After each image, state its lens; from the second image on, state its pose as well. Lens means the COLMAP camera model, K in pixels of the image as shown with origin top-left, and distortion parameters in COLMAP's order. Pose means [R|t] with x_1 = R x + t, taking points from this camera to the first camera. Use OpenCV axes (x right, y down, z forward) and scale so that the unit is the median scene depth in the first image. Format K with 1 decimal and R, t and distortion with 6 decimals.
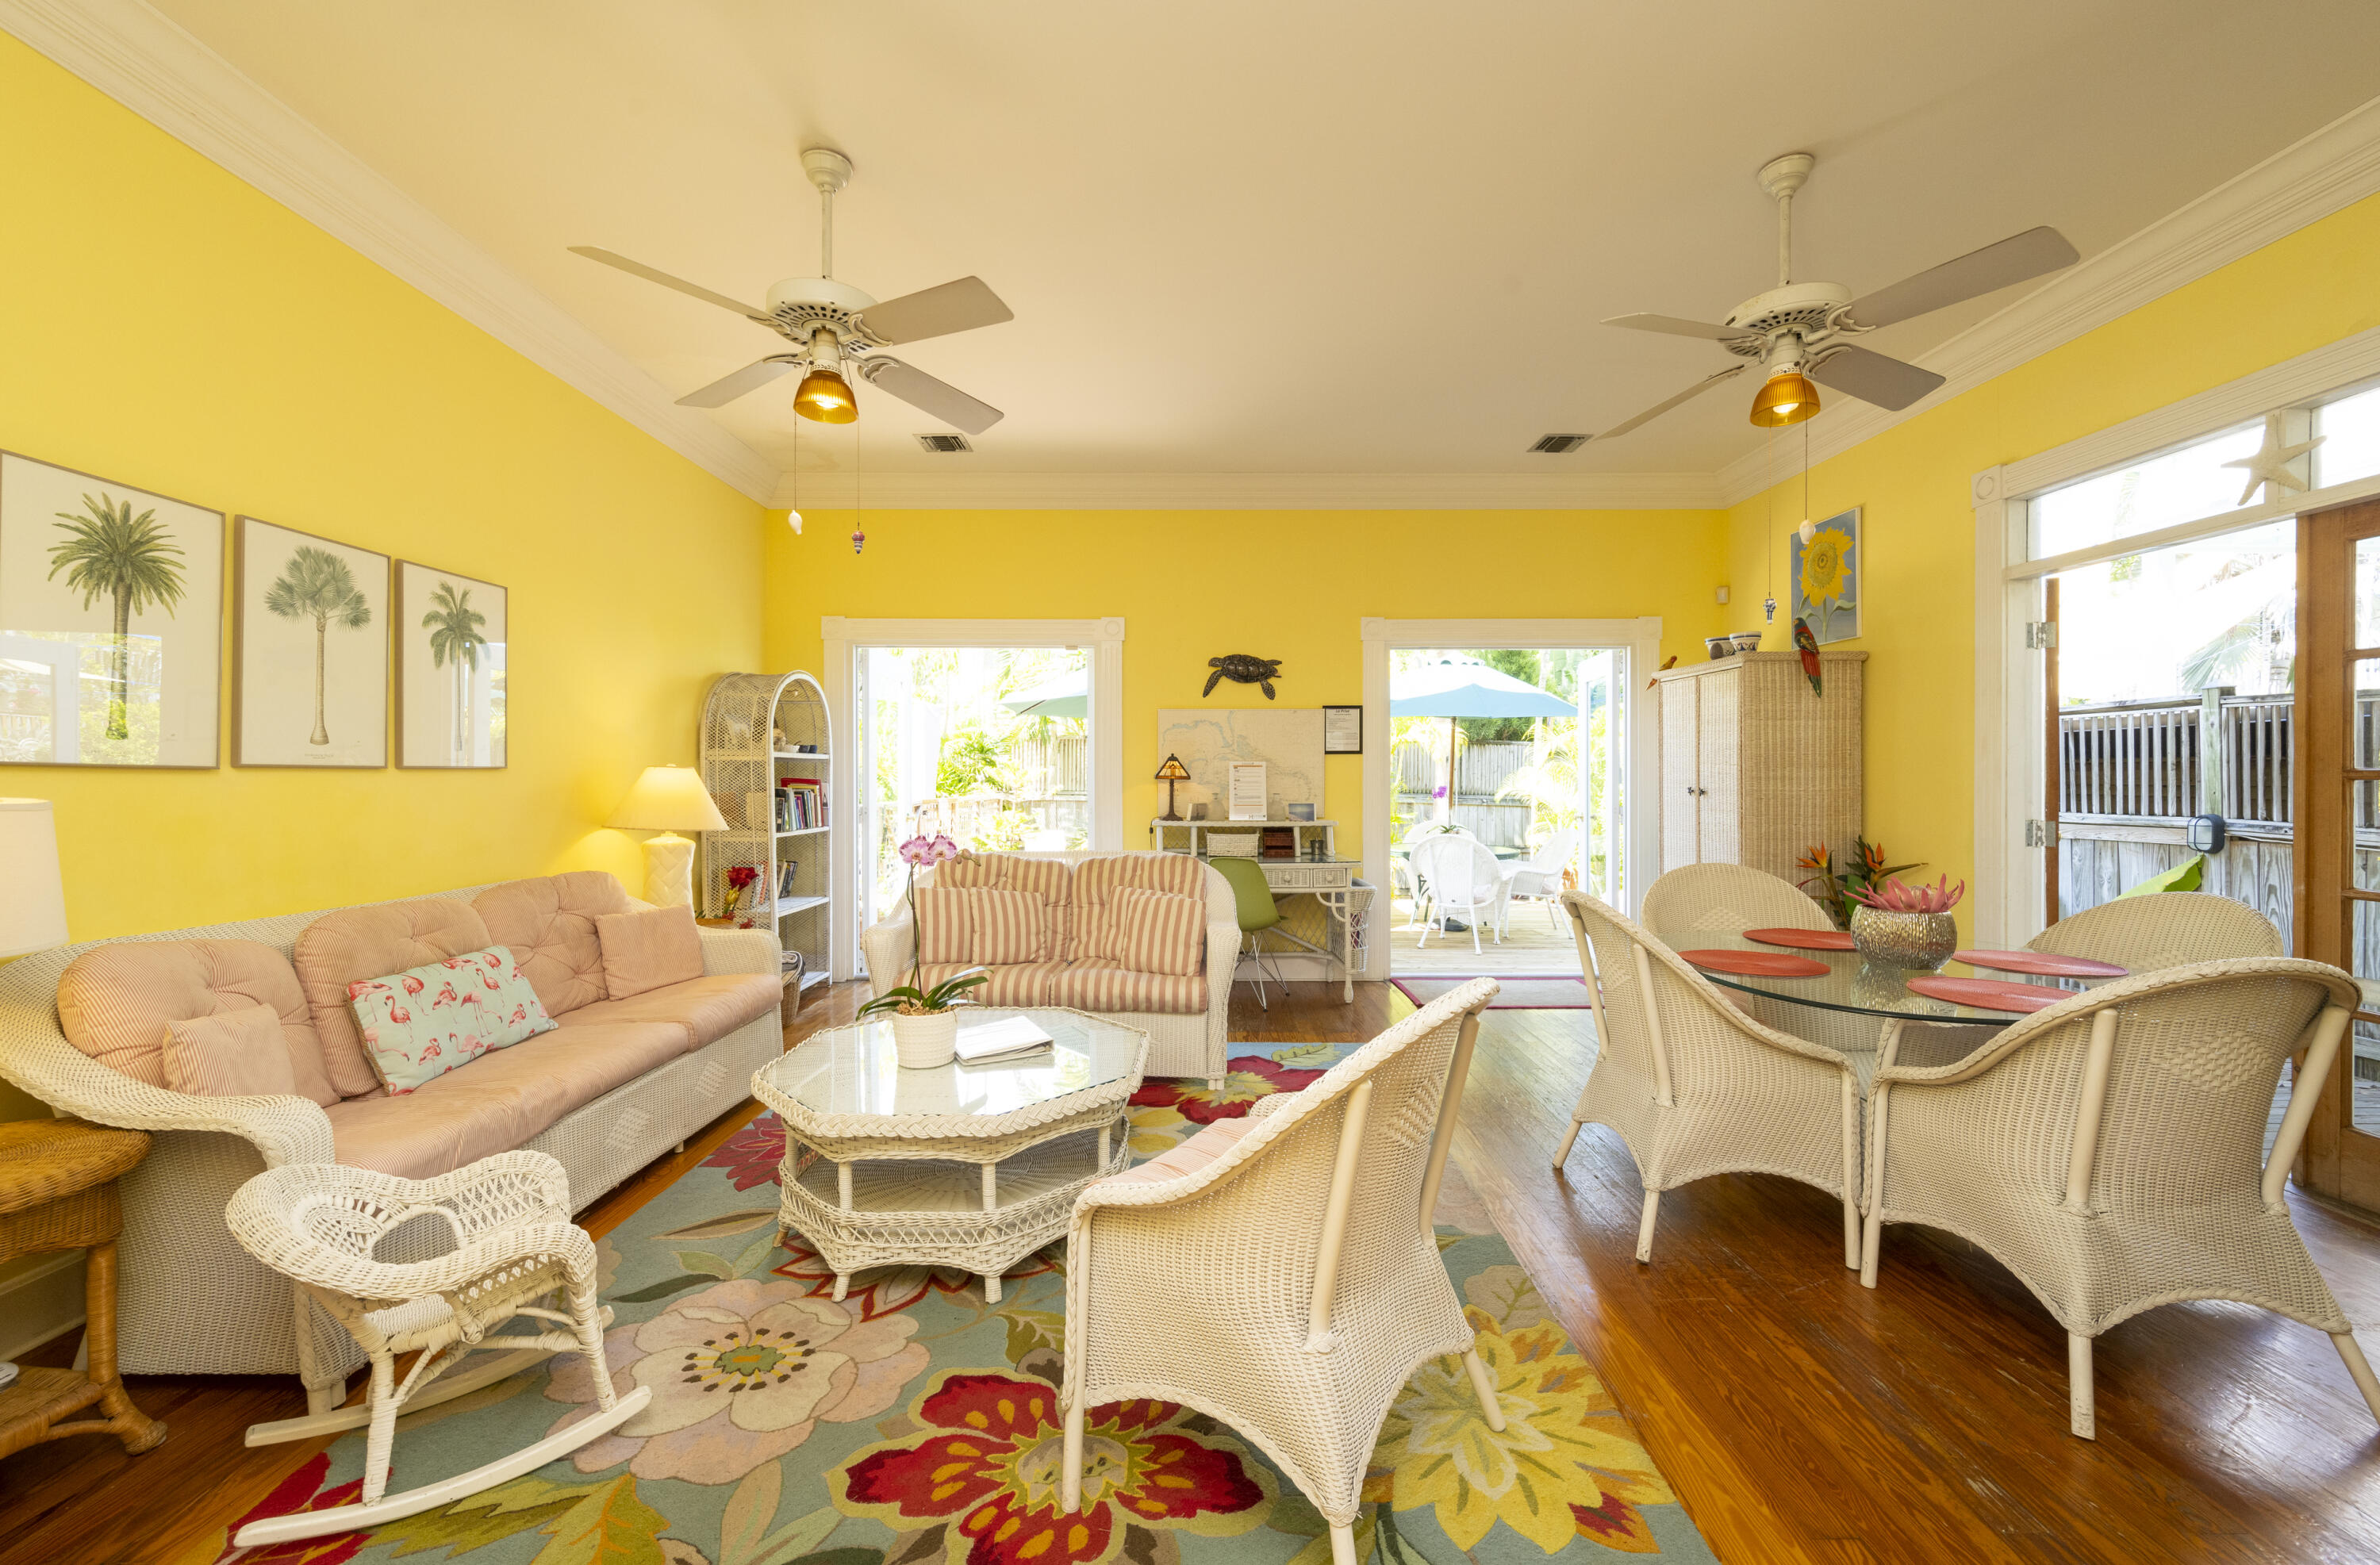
lens RADIAL K [[939.4, 0, 1193.6], [0, 939.4, 781.6], [0, 0, 1]] dist [-0.002902, -0.000214]
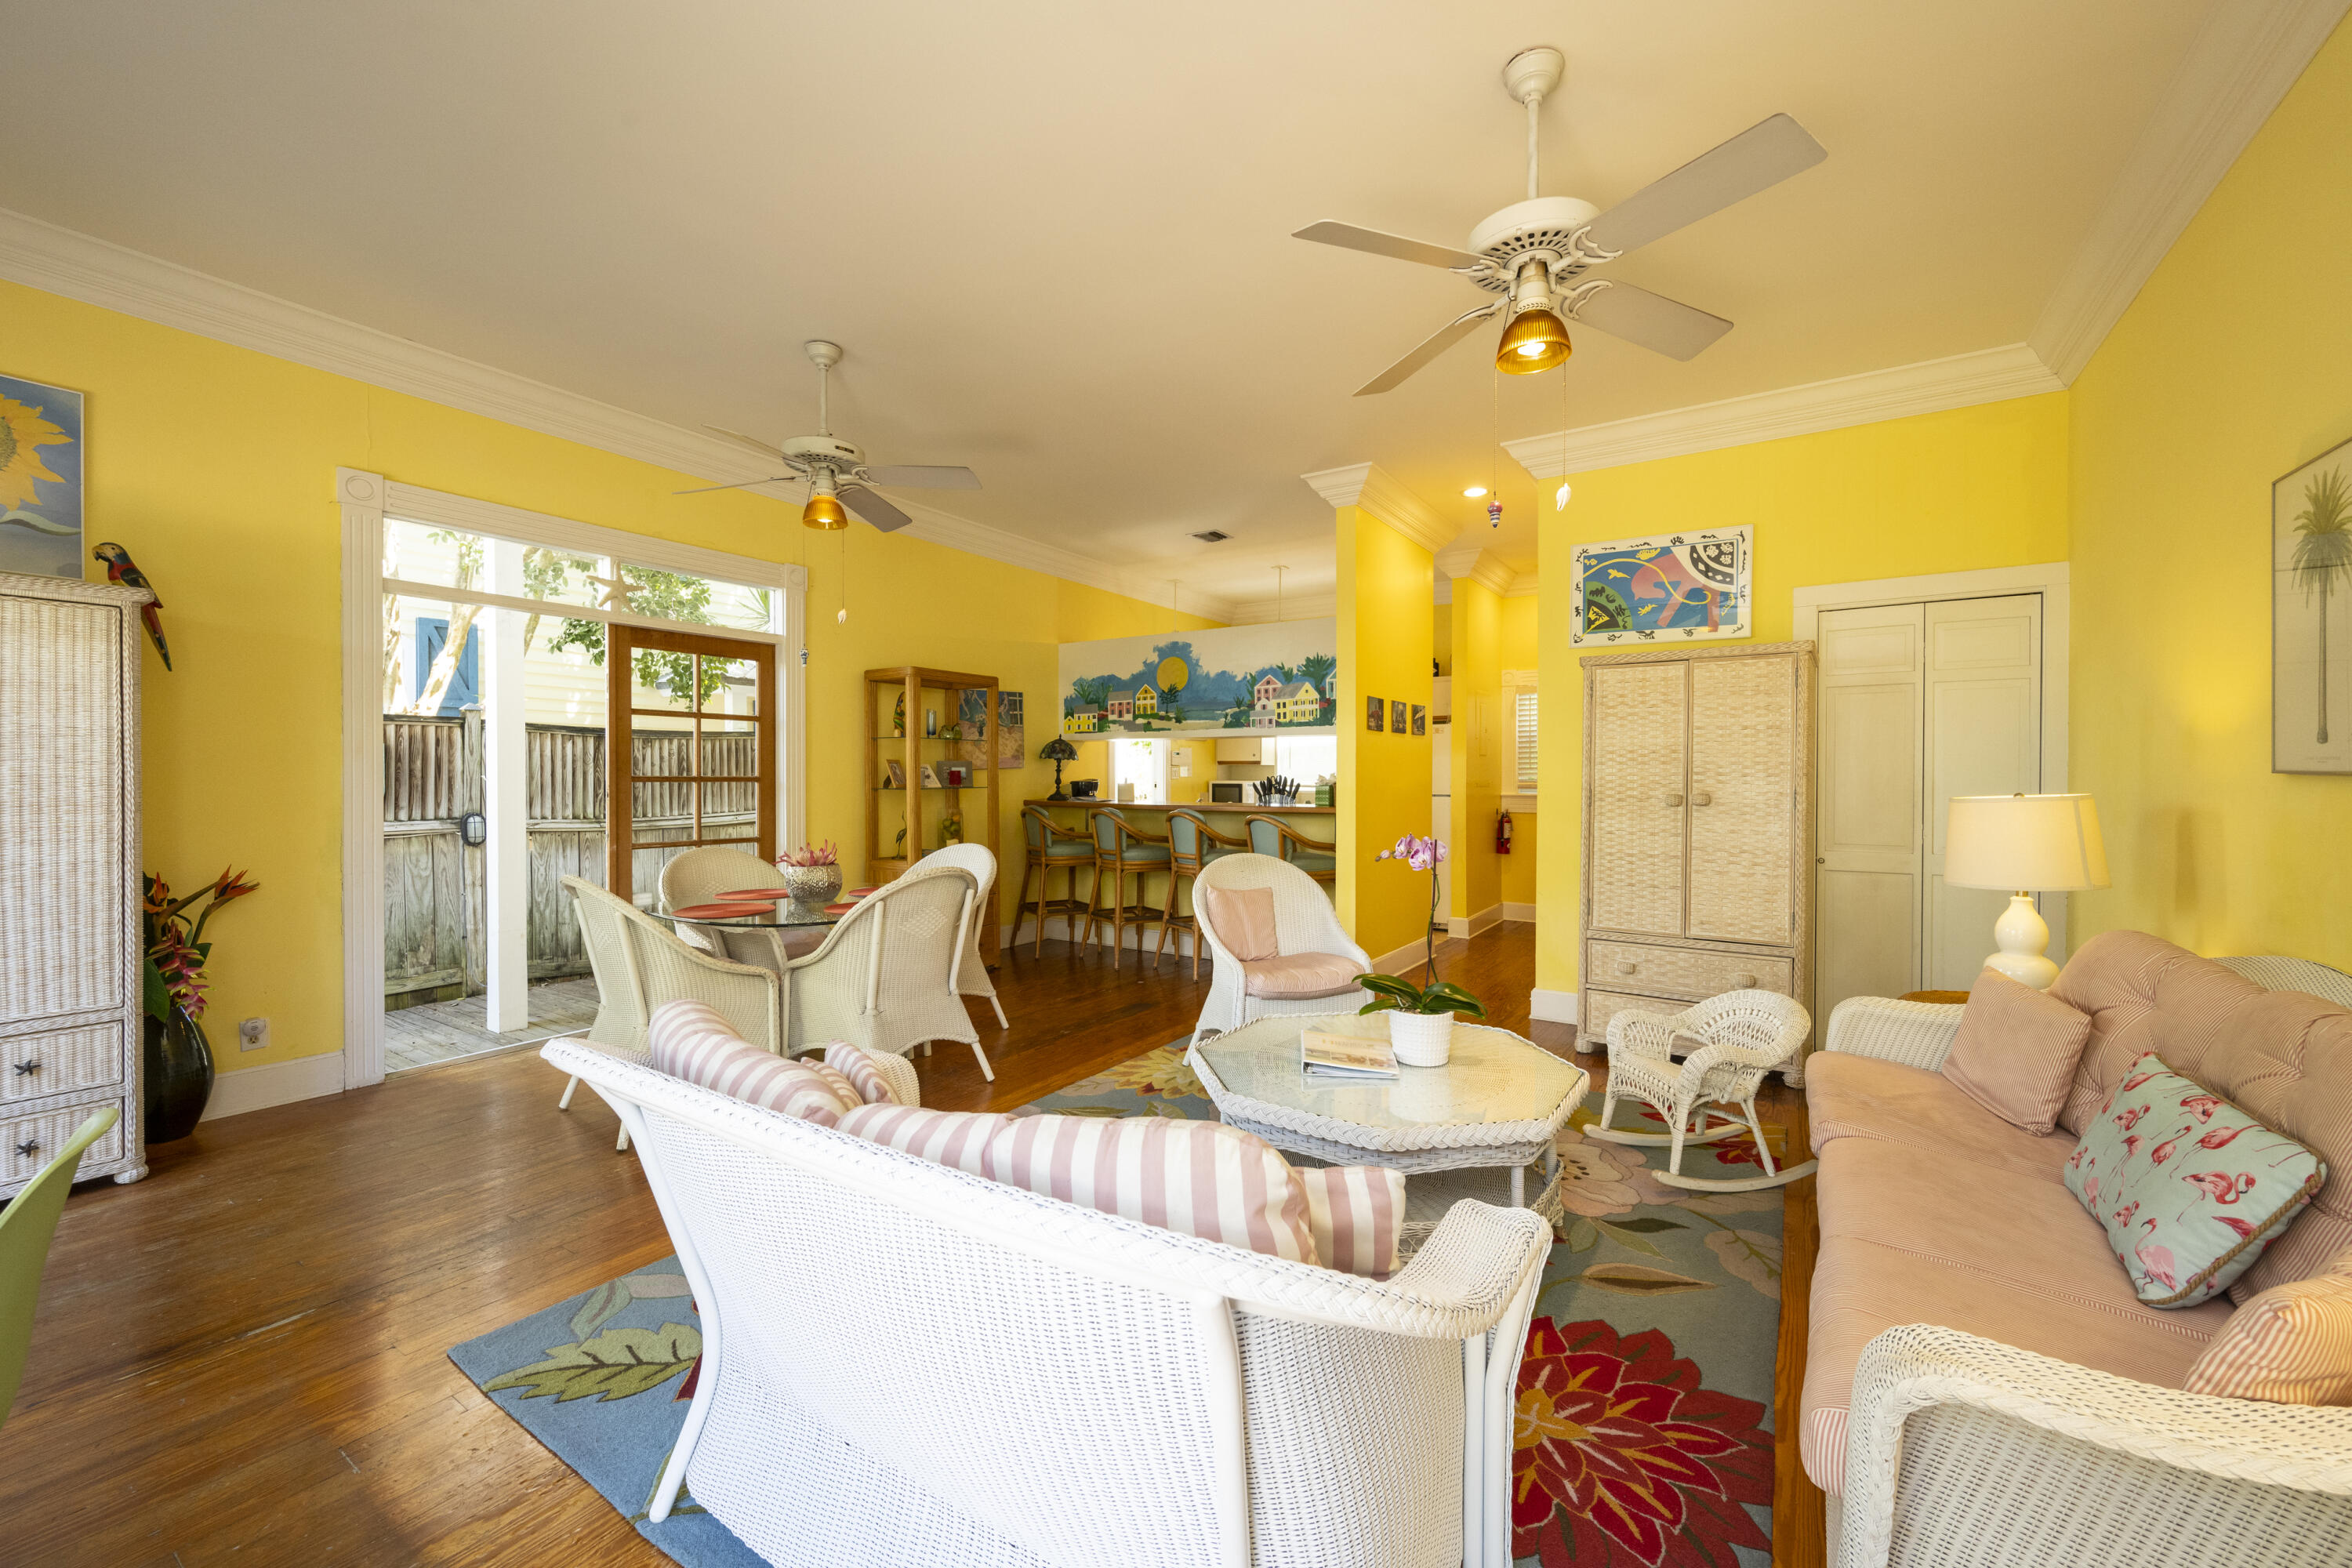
lens RADIAL K [[926.6, 0, 1180.4], [0, 926.6, 785.5], [0, 0, 1]] dist [-0.002799, 0.000341]
pose [[-0.836428, -0.004706, 0.548057, -0.360016], [0.003145, 0.999905, 0.013386, -0.009800], [-0.548068, 0.012920, -0.836334, 1.156818]]
